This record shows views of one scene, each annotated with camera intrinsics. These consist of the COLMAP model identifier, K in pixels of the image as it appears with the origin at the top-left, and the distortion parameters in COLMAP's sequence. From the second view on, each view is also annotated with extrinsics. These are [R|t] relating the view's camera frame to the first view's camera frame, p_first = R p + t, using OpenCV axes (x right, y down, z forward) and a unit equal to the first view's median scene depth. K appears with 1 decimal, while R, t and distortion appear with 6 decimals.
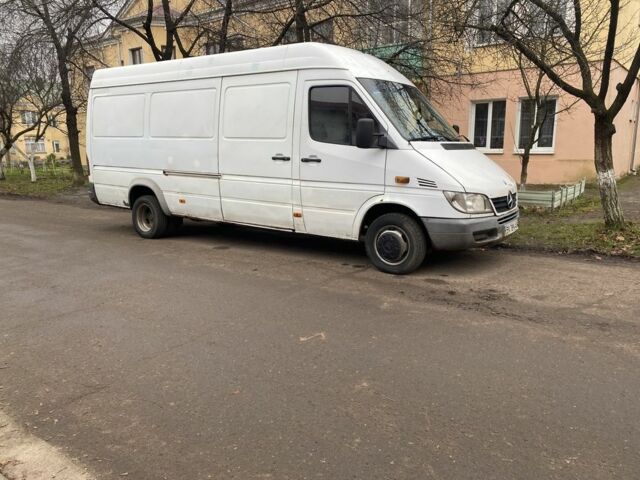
lens RADIAL K [[471.6, 0, 320.0], [0, 471.6, 240.0], [0, 0, 1]] dist [0.119694, -0.084170]
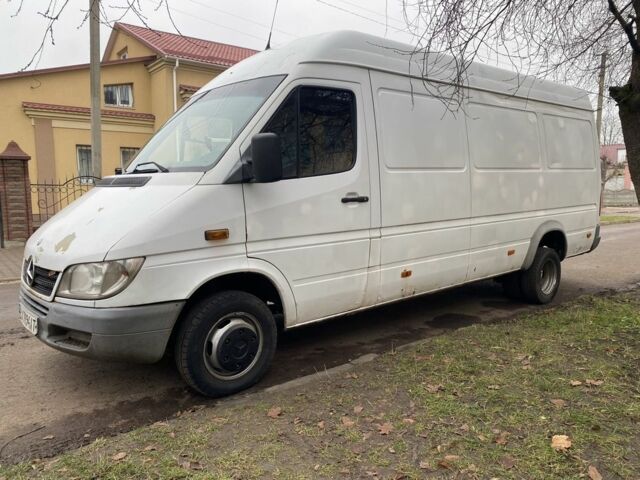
lens RADIAL K [[471.6, 0, 320.0], [0, 471.6, 240.0], [0, 0, 1]] dist [0.119694, -0.084170]
pose [[-0.243959, 0.108858, -0.963656, 1.004413], [-0.192382, 0.968499, 0.158109, -0.352065], [0.950512, 0.223963, -0.215332, 1.816658]]
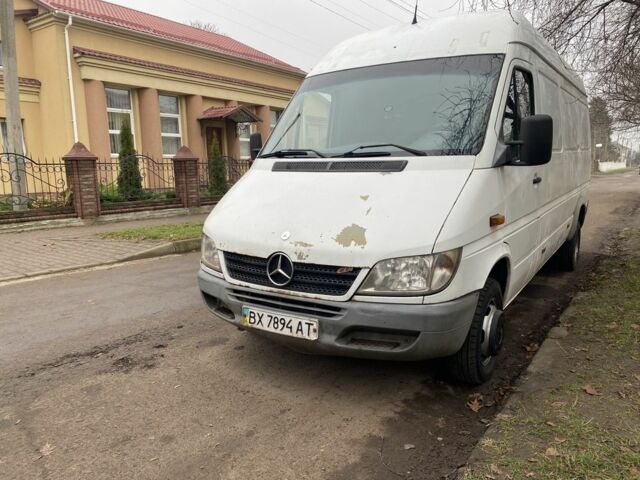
lens RADIAL K [[471.6, 0, 320.0], [0, 471.6, 240.0], [0, 0, 1]] dist [0.119694, -0.084170]
pose [[0.040335, 0.157651, -0.986671, 1.035181], [-0.193574, 0.969999, 0.147074, -0.229242], [0.980256, 0.185062, 0.069642, 1.149964]]
